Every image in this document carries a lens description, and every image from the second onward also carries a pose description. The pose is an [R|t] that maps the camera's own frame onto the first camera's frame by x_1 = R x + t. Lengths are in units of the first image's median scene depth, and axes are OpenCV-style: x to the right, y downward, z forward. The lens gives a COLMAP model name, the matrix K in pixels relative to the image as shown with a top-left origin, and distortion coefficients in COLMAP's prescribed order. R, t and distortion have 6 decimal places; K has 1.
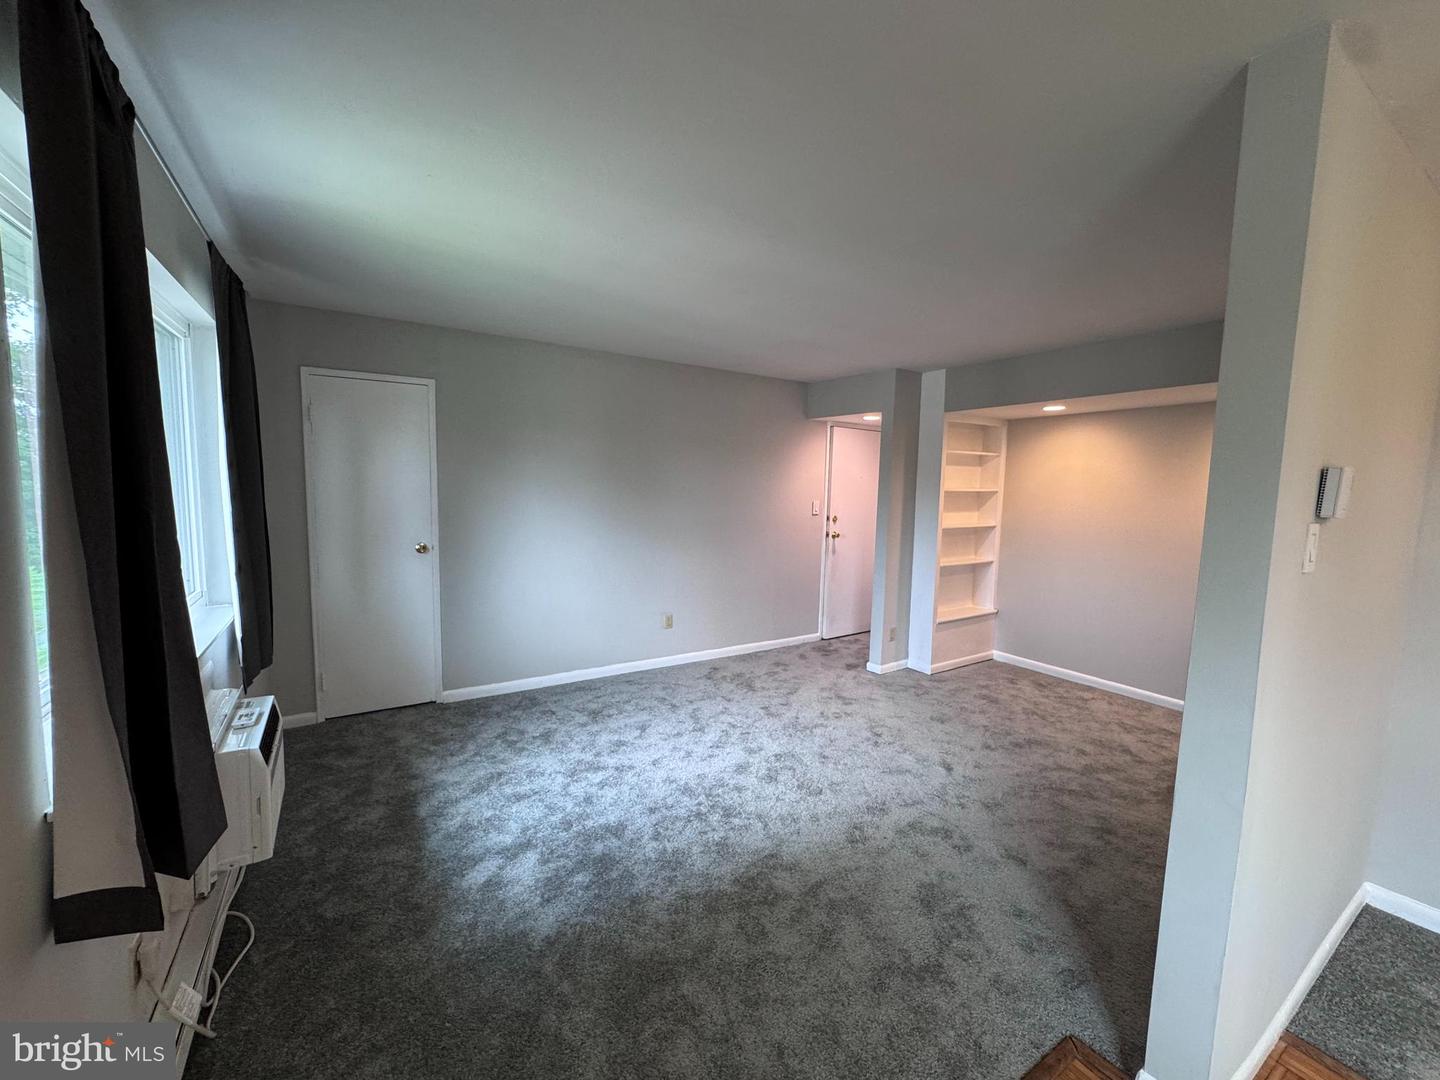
lens RADIAL K [[572.3, 0, 720.0], [0, 572.3, 540.0], [0, 0, 1]] dist [-0.000332, 0.000285]
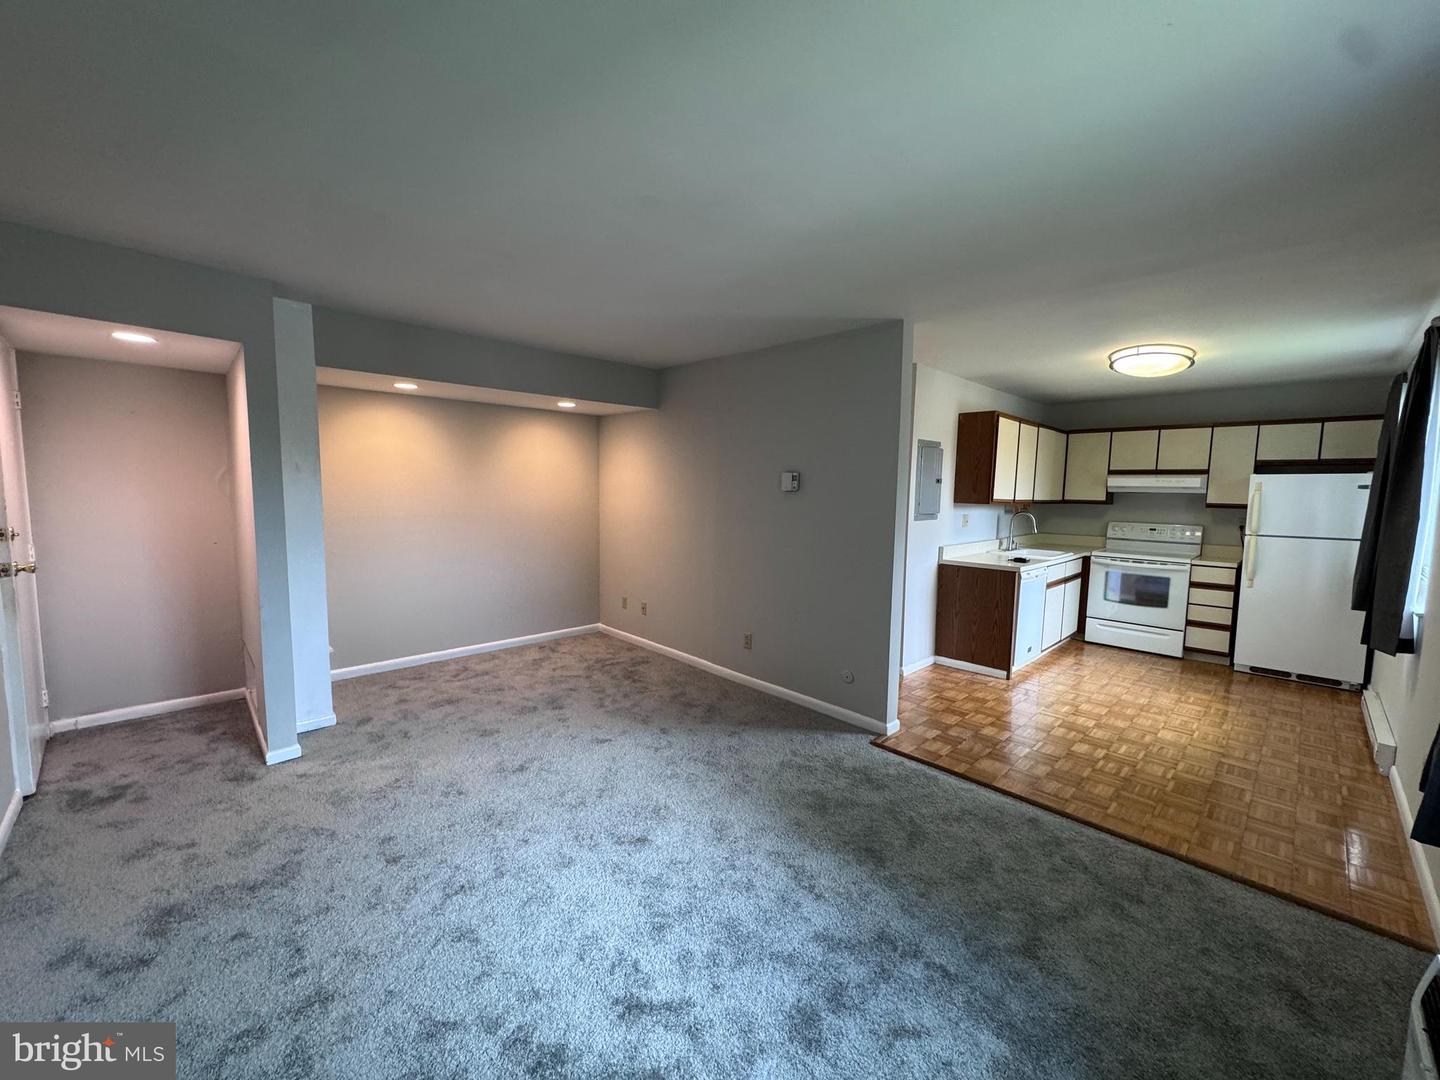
lens RADIAL K [[572.3, 0, 720.0], [0, 572.3, 540.0], [0, 0, 1]] dist [-0.000332, 0.000285]
pose [[-0.193842, -0.119078, 0.973779, -0.458254], [0.067063, 0.988676, 0.134249, -0.071761], [-0.978738, 0.091327, -0.183662, 0.682967]]
